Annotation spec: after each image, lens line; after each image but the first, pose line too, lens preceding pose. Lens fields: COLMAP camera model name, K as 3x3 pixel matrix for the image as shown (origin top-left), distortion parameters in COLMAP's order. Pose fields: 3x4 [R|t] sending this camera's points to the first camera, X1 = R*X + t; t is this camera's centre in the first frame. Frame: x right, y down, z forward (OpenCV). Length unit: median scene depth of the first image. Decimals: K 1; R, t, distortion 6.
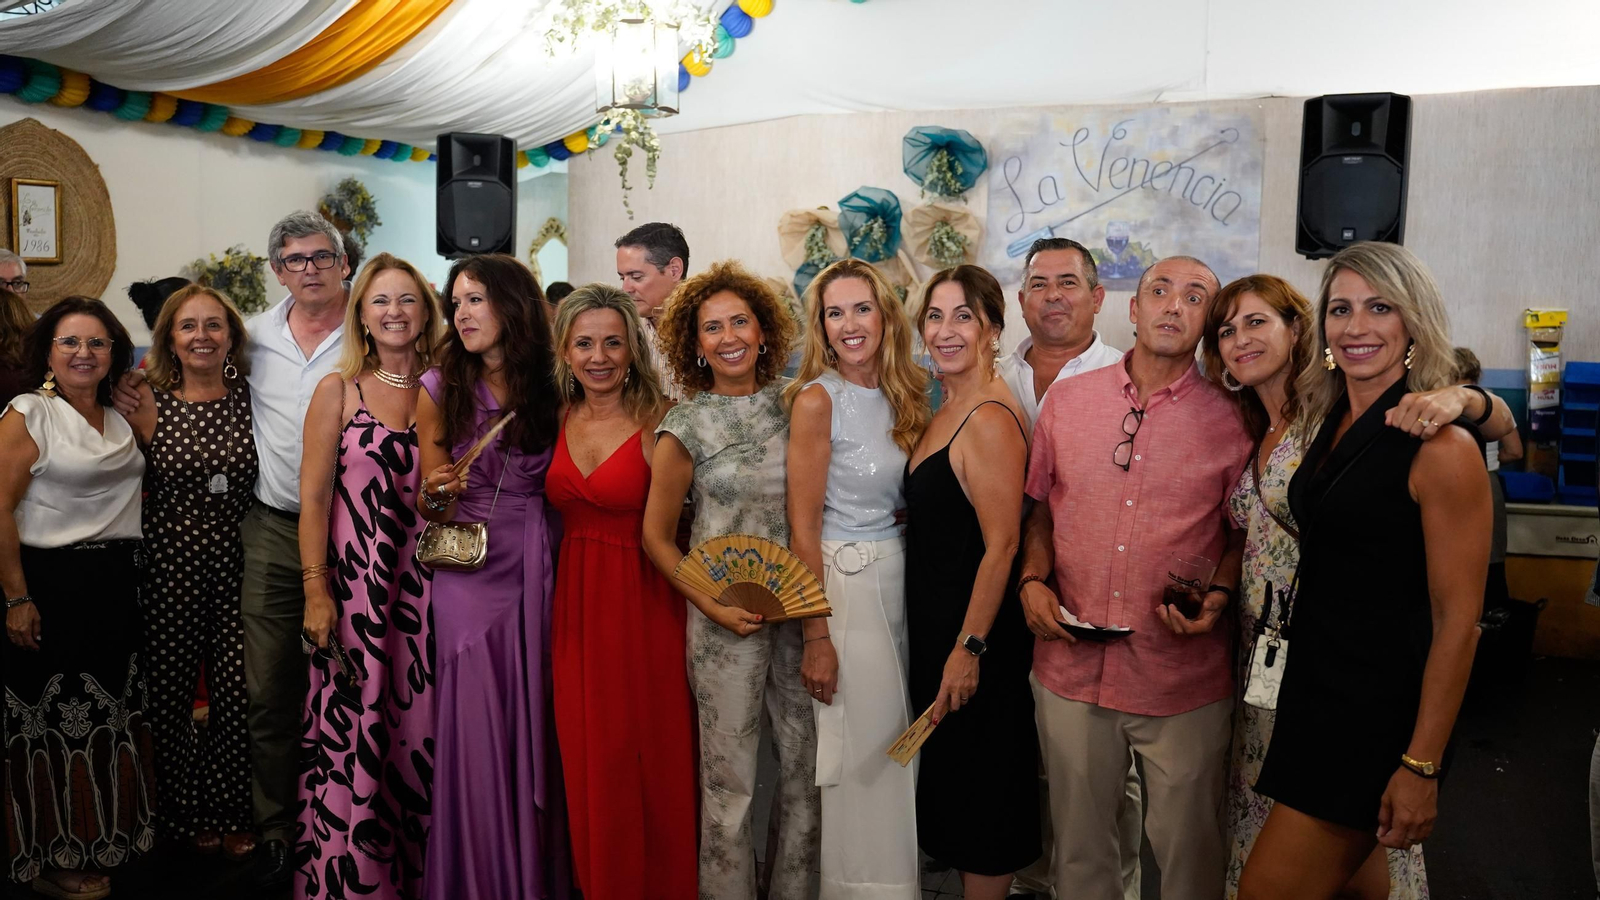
lens RADIAL K [[1374.5, 0, 797.8], [0, 1374.5, 460.1], [0, 0, 1]] dist [0.001771, 0.001047]
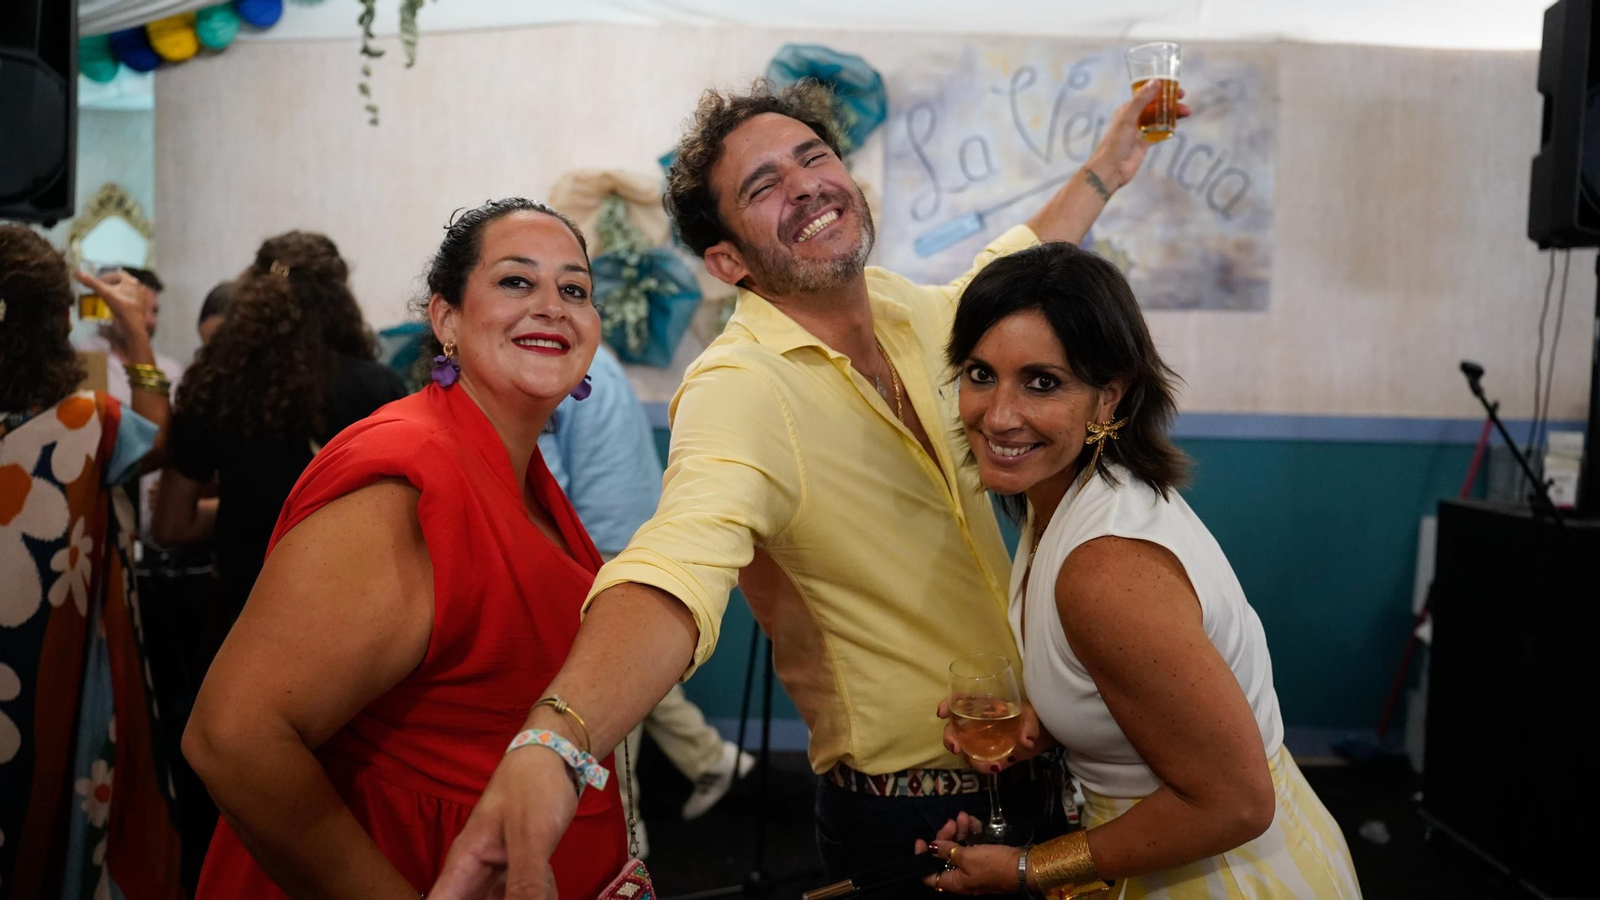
lens RADIAL K [[1290.9, 0, 803.0], [0, 1290.9, 445.7], [0, 0, 1]] dist [-0.007377, -0.010085]
pose [[0.932867, -0.014762, 0.359919, -0.125246], [0.031450, 0.998682, -0.040555, -0.034201], [-0.358846, 0.049152, 0.932102, 0.458579]]
